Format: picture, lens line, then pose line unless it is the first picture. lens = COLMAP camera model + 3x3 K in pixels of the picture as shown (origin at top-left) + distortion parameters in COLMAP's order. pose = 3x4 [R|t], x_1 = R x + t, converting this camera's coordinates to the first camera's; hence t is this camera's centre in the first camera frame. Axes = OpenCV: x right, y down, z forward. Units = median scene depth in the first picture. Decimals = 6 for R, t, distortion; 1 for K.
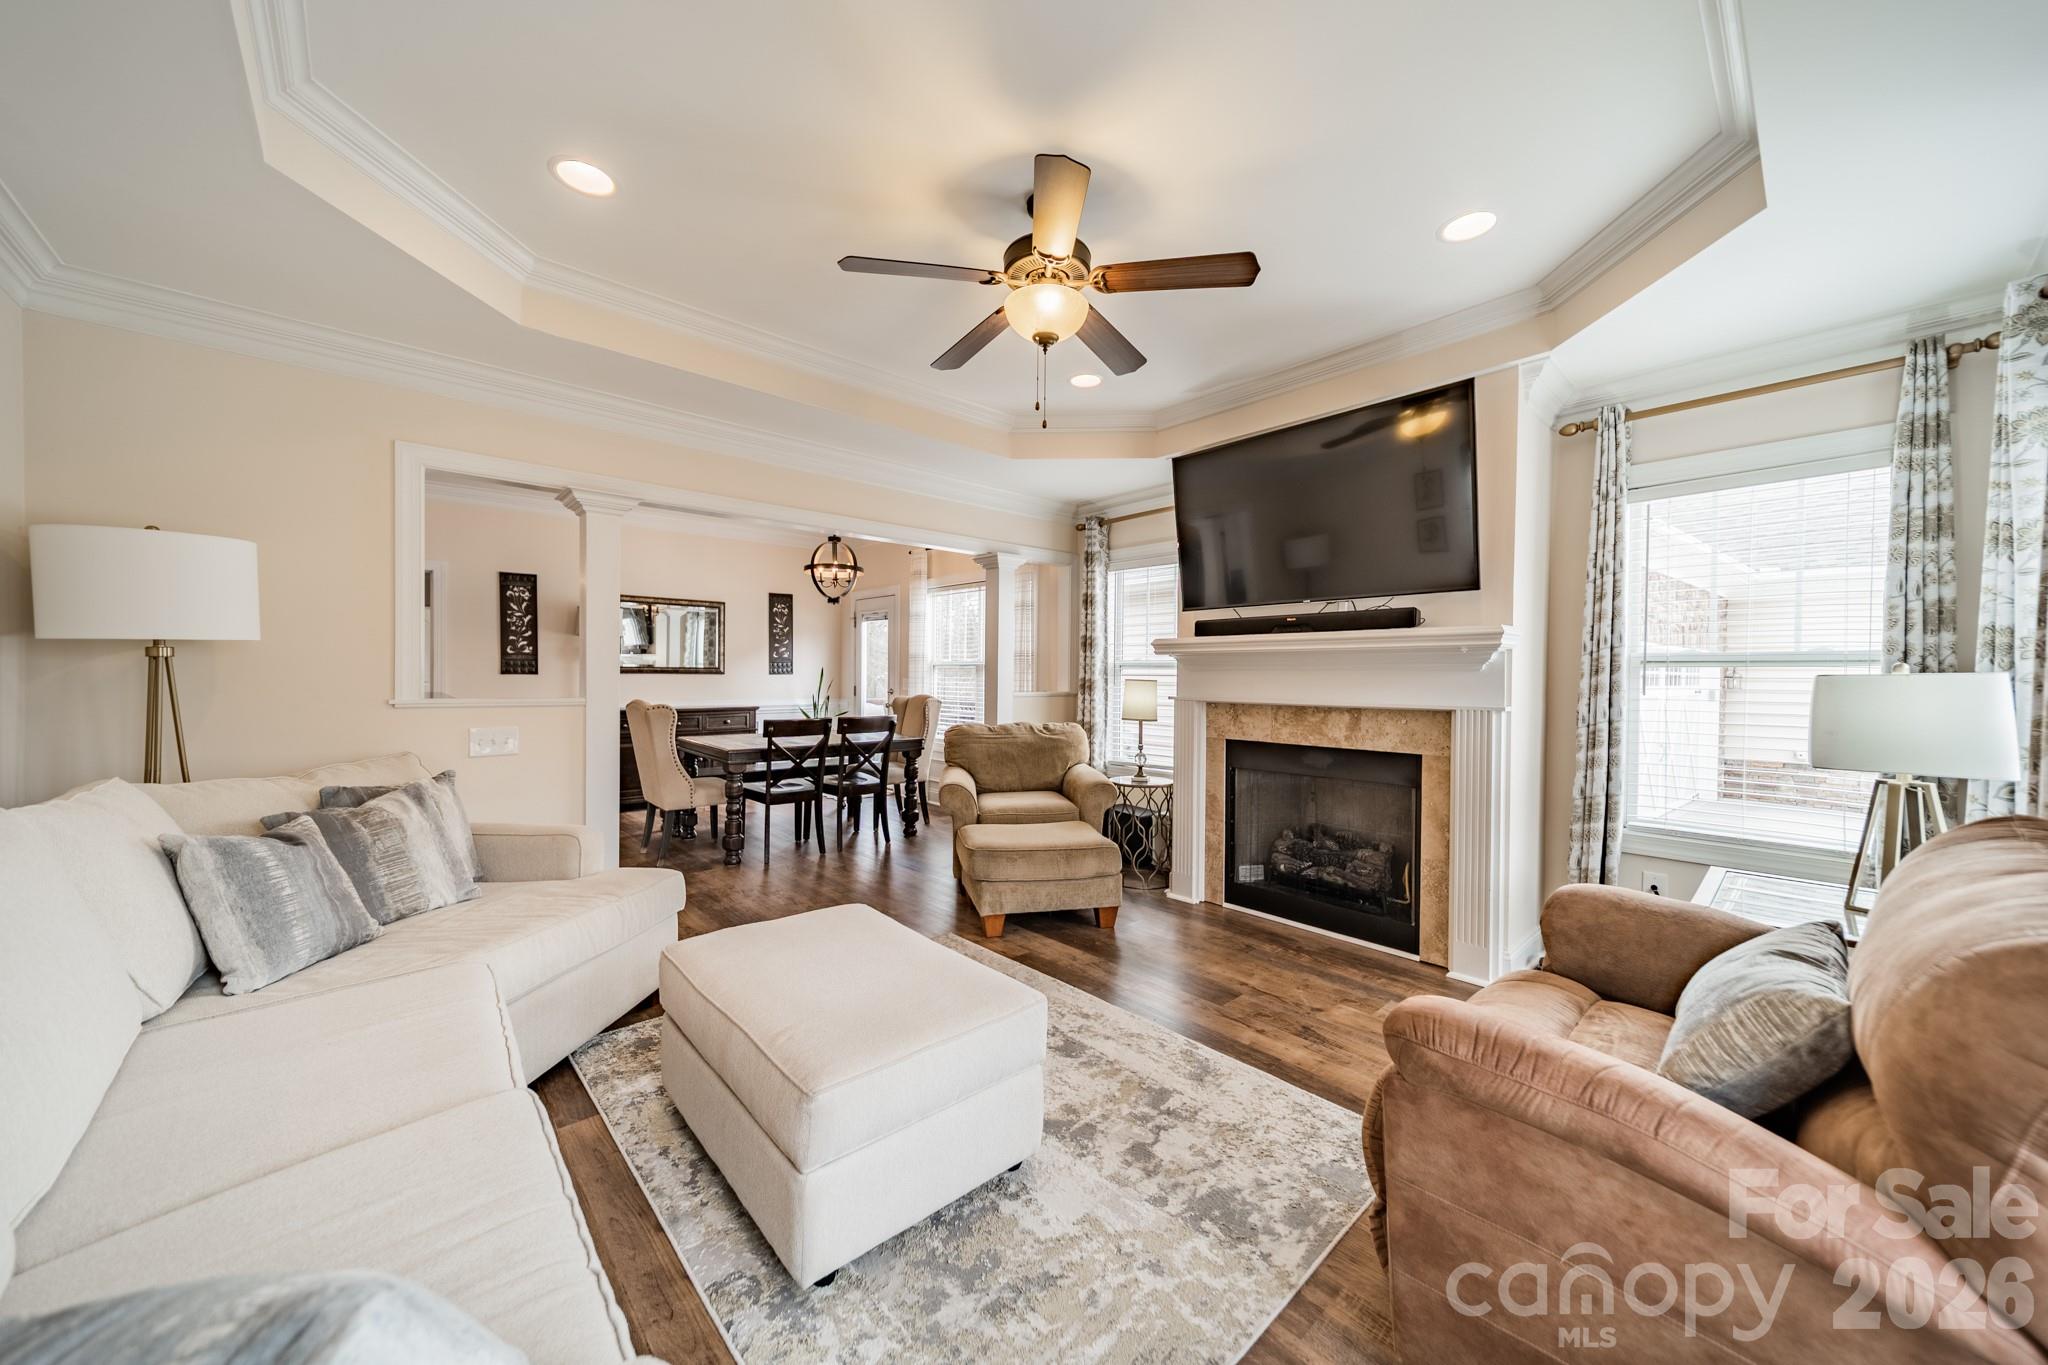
lens RADIAL K [[725.3, 0, 1020.0], [0, 725.3, 683.6], [0, 0, 1]] dist [0.001617, 0.000015]
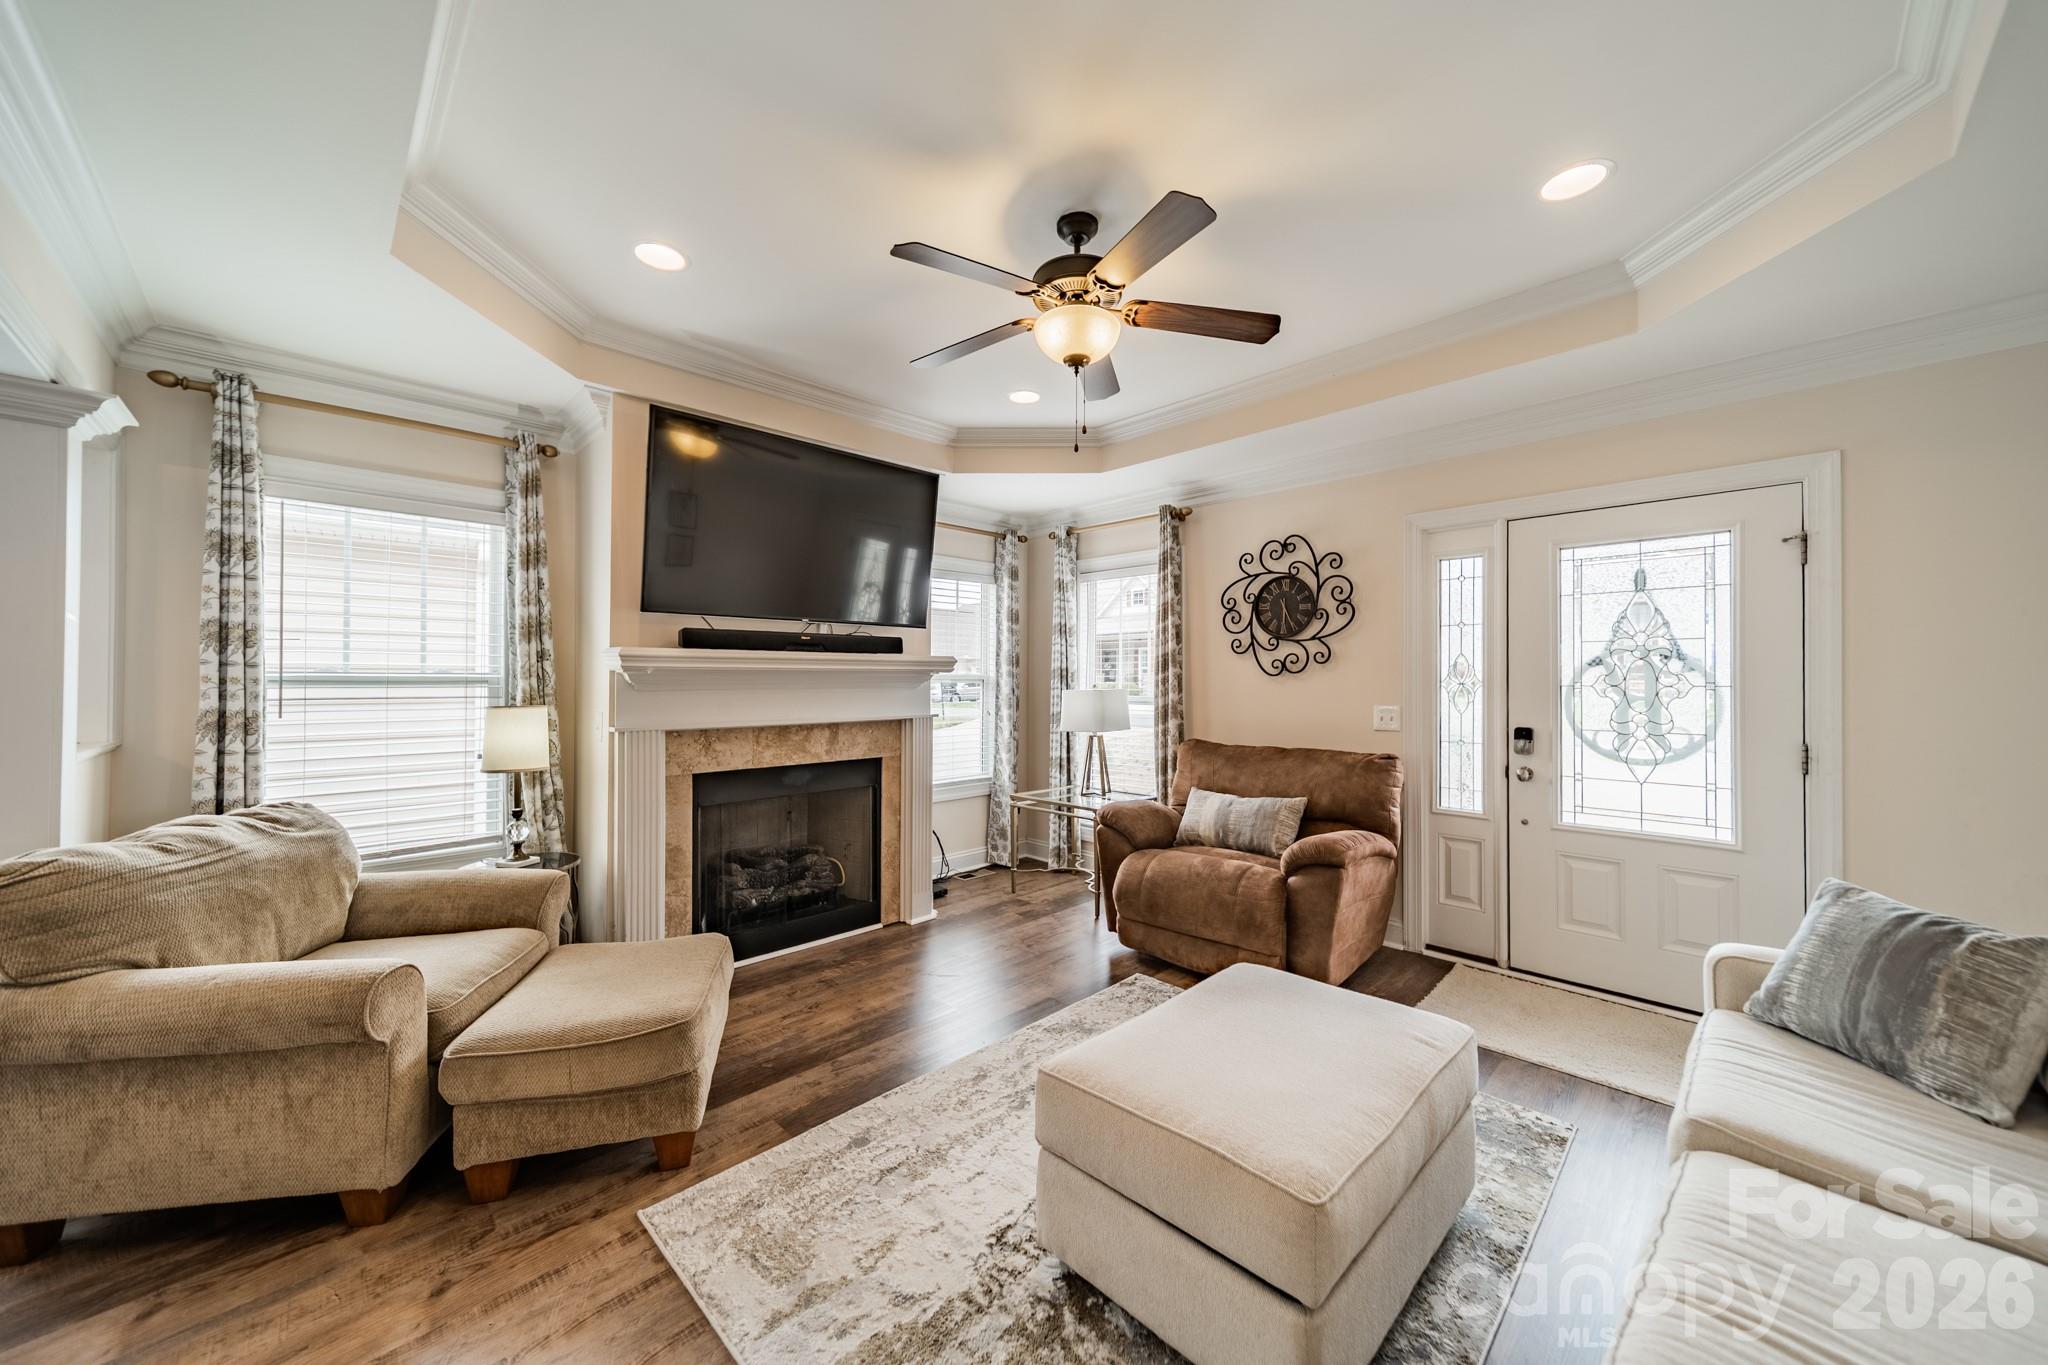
lens RADIAL K [[725.3, 0, 1020.2], [0, 725.3, 680.3], [0, 0, 1]] dist [0.001617, 0.000015]
pose [[-0.043493, -0.002724, 0.999050, -0.623233], [0.016438, 0.999859, 0.003442, -0.029624], [-0.998918, 0.016572, -0.043442, 0.752635]]
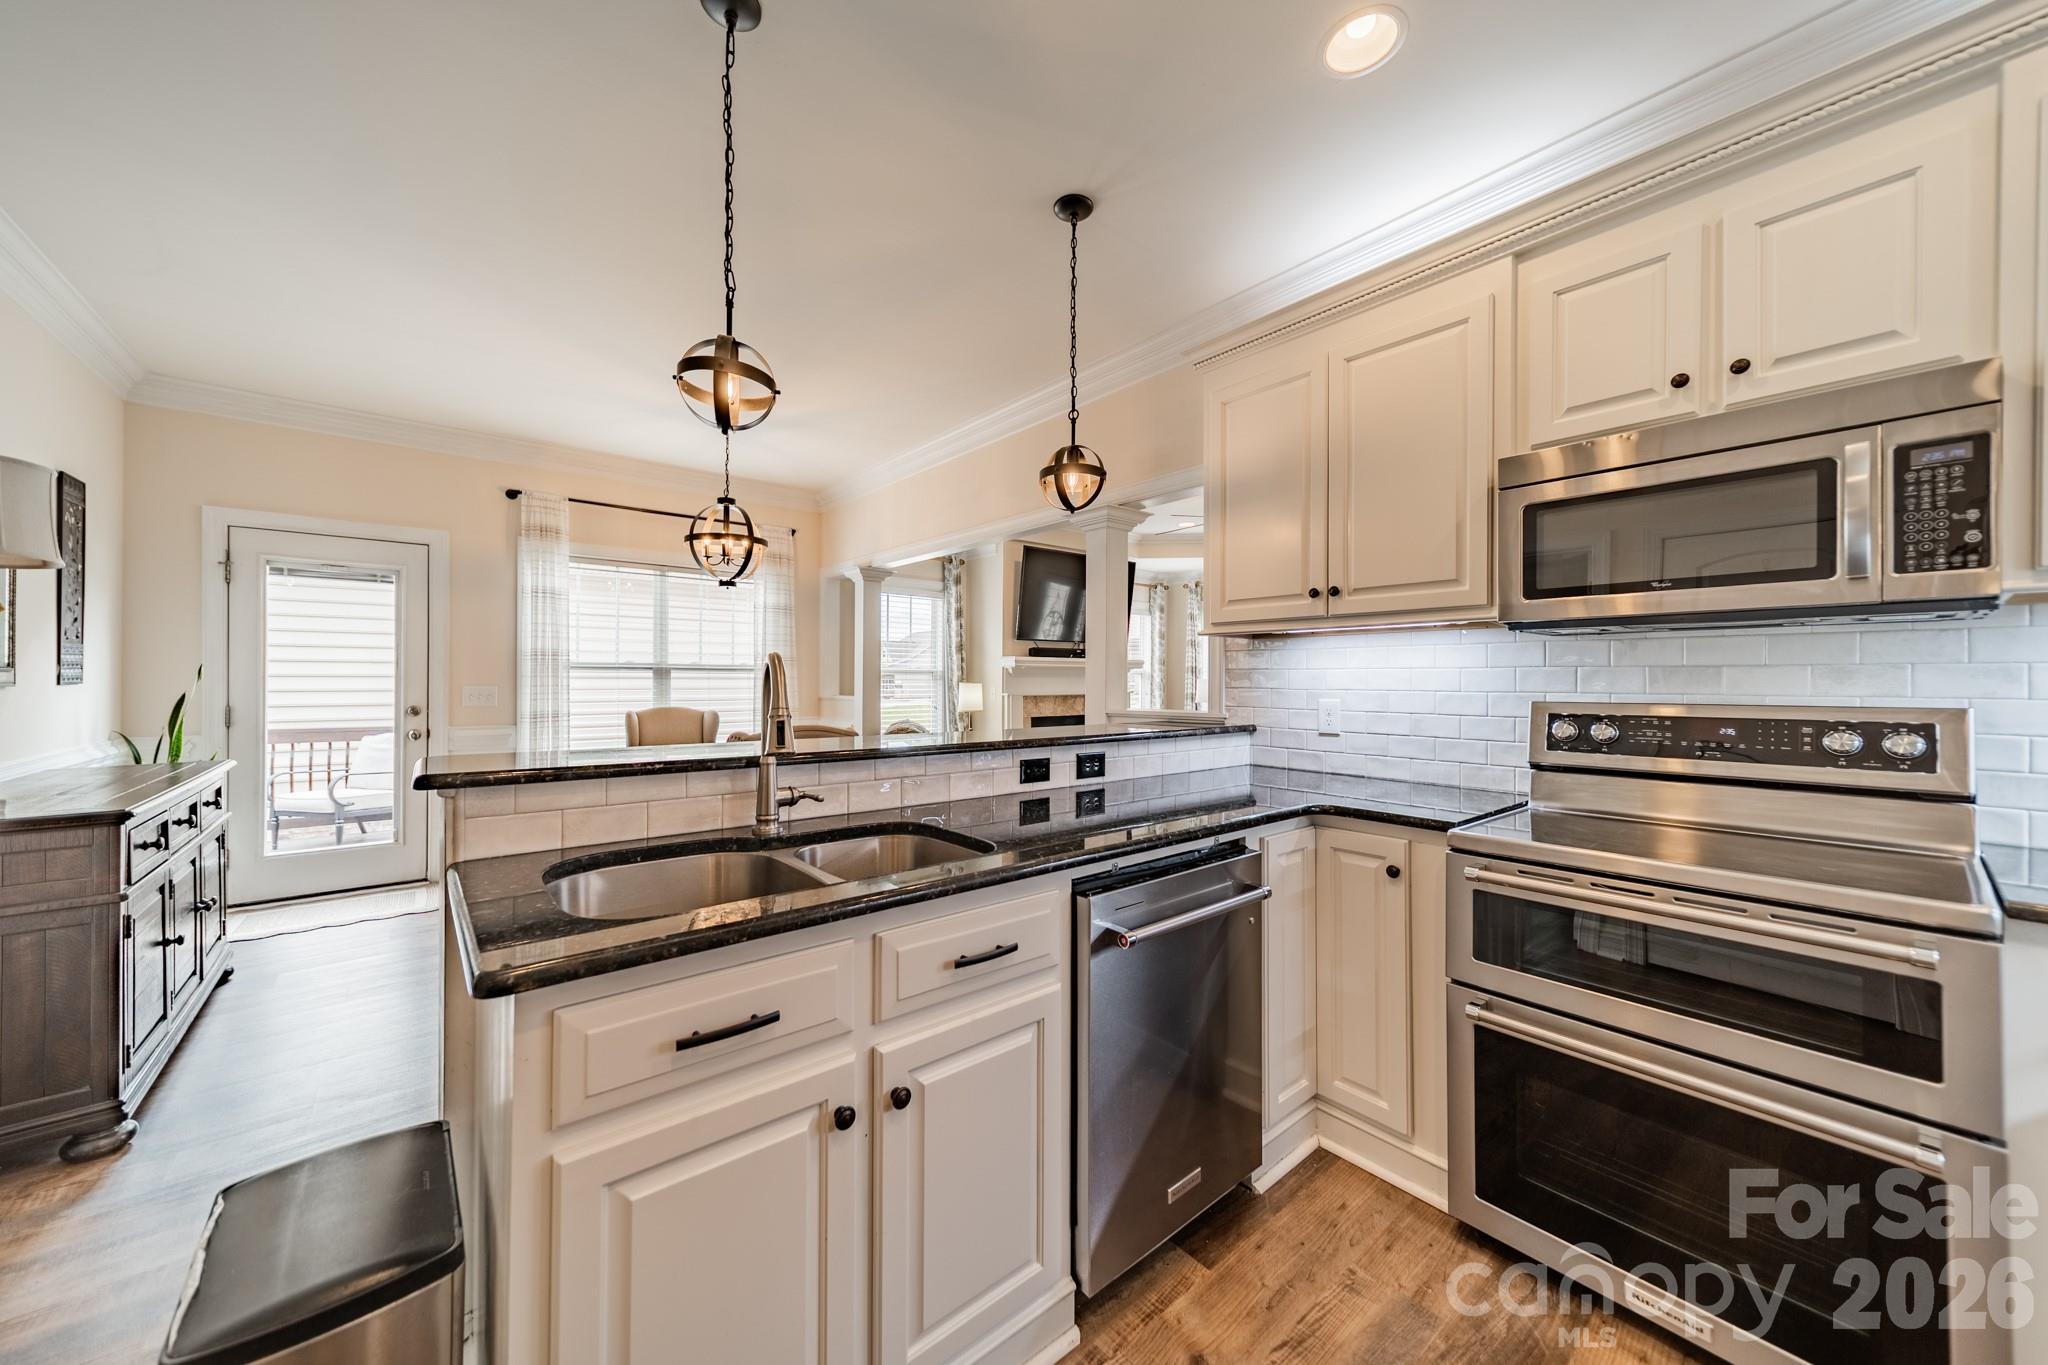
lens RADIAL K [[725.3, 0, 1021.8], [0, 725.3, 679.6], [0, 0, 1]] dist [0.001617, 0.000015]
pose [[0.036954, 0.000359, 0.999317, -1.608614], [0.016818, 0.999858, -0.000982, -0.011186], [-0.999175, 0.016843, 0.036943, 1.084535]]
